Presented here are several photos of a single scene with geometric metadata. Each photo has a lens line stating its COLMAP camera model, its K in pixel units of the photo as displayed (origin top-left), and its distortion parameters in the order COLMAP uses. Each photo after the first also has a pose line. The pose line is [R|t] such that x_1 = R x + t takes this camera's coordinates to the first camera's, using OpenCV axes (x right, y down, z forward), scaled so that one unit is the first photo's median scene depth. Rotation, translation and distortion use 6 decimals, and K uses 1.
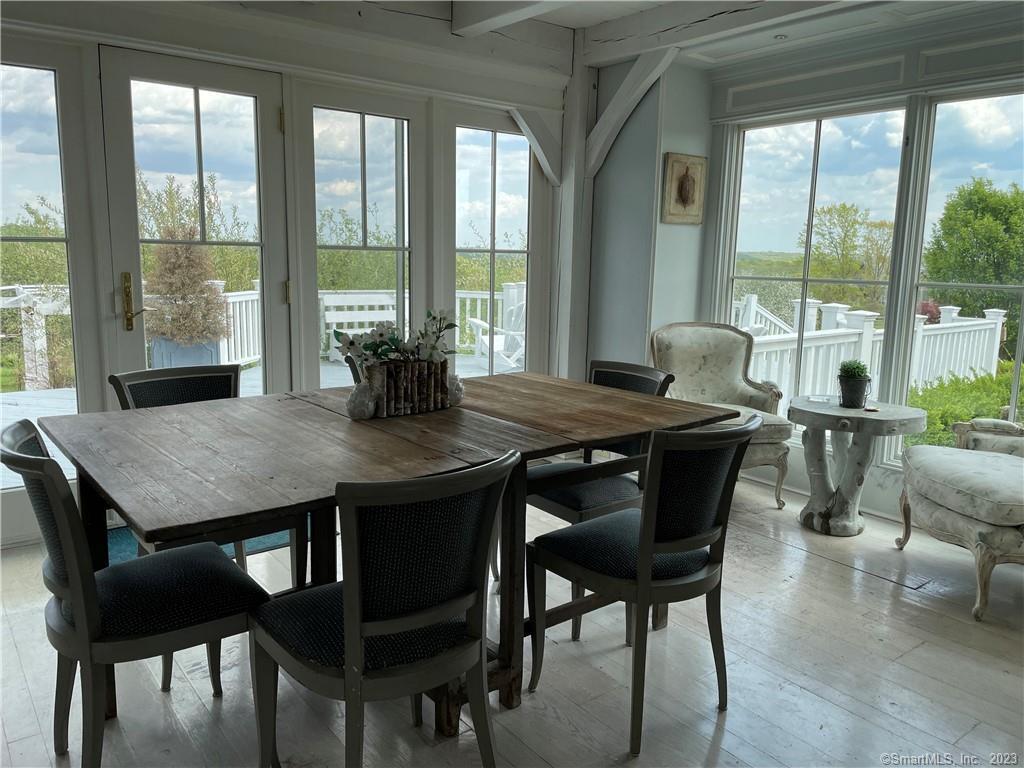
lens RADIAL K [[779.5, 0, 512.9], [0, 779.5, 379.3], [0, 0, 1]] dist [0.092968, -0.122217]
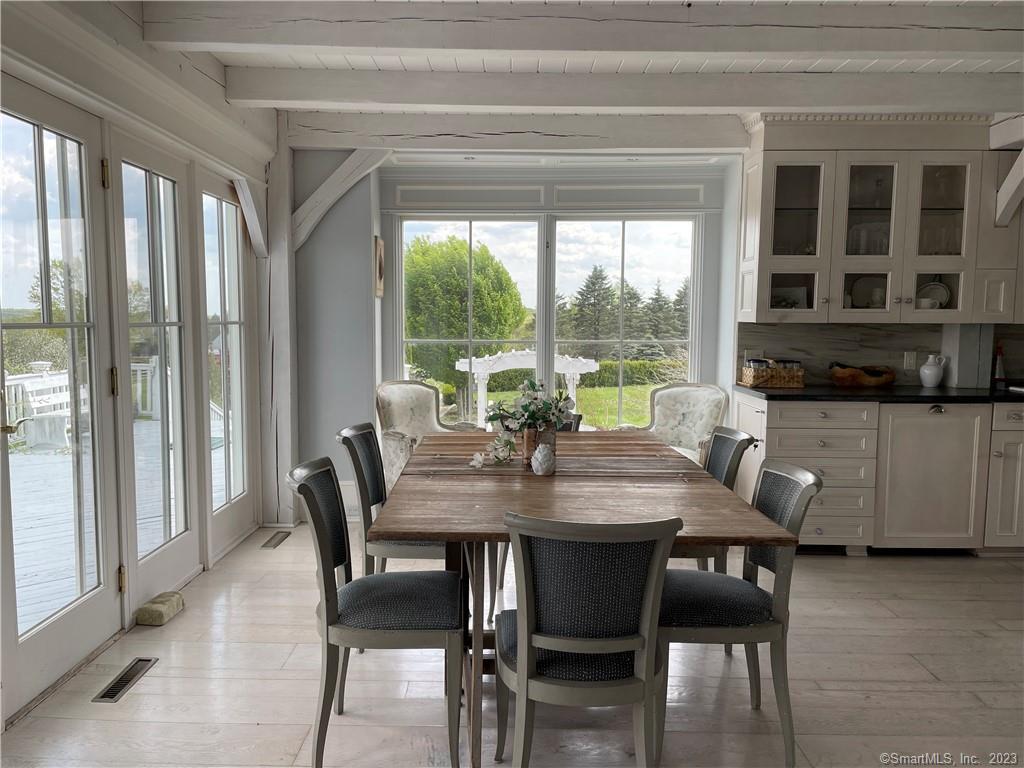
lens RADIAL K [[779.5, 0, 515.7], [0, 779.5, 385.4], [0, 0, 1]] dist [0.092968, -0.122217]
pose [[0.606329, -0.086513, 0.790494, -0.587573], [0.133732, 0.991000, 0.005881, -0.049891], [-0.783889, 0.102148, 0.612441, 0.157458]]
